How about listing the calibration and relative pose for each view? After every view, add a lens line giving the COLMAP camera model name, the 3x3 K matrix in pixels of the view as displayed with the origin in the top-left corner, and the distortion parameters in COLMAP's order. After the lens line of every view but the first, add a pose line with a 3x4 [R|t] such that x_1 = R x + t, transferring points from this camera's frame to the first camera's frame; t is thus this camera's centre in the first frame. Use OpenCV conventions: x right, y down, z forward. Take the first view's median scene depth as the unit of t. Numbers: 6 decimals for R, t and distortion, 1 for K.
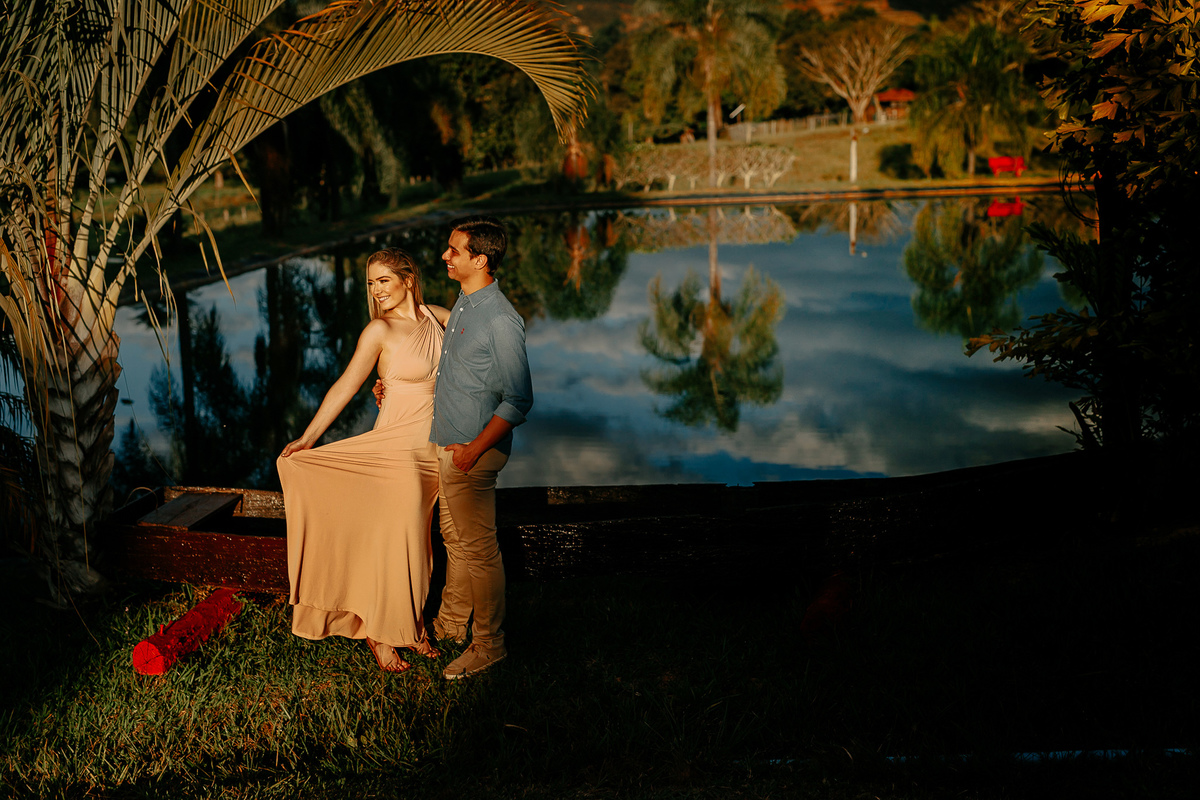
lens RADIAL K [[1652.2, 0, 600.5], [0, 1652.2, 398.6], [0, 0, 1]] dist [0.045672, 0.000000]
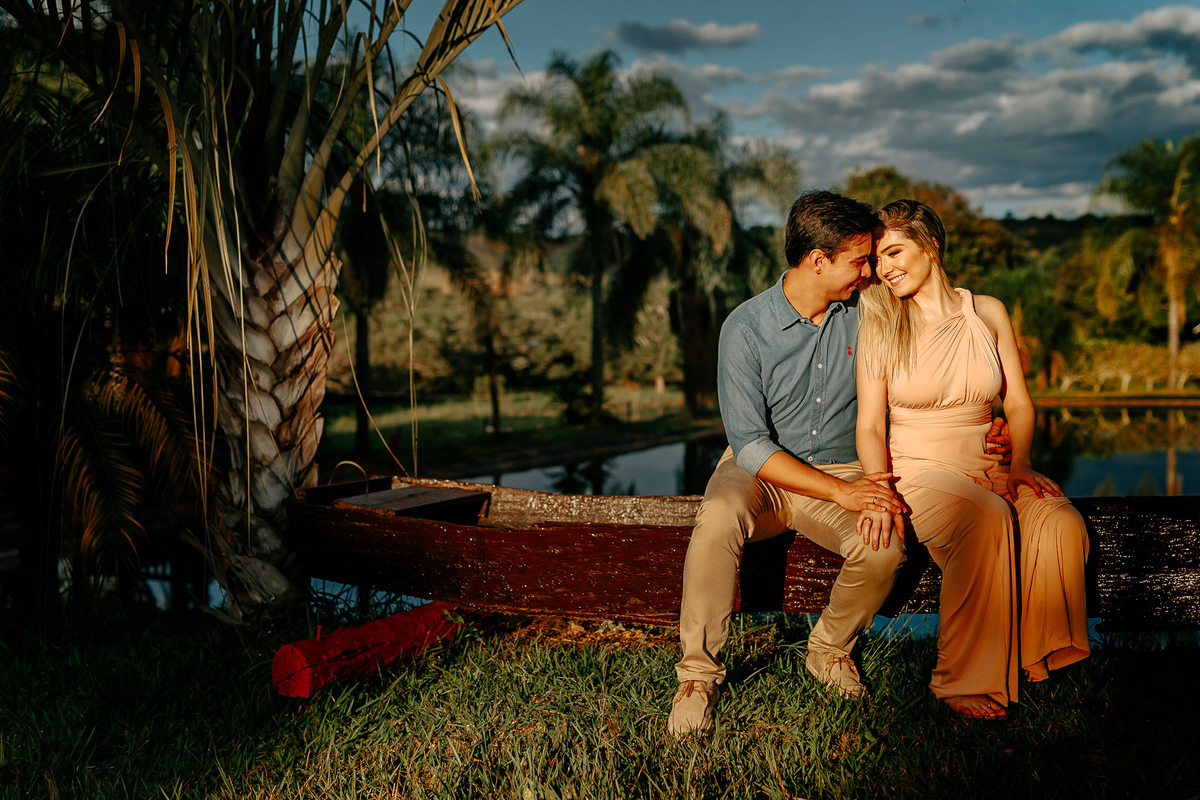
lens RADIAL K [[1652.2, 0, 596.1], [0, 1652.2, 401.2], [0, 0, 1]] dist [0.045672, 0.000000]
pose [[0.964139, 0.035898, -0.262957, 0.017068], [-0.069861, 0.990195, -0.120968, 0.102334], [0.256036, 0.135000, 0.957194, 0.315030]]
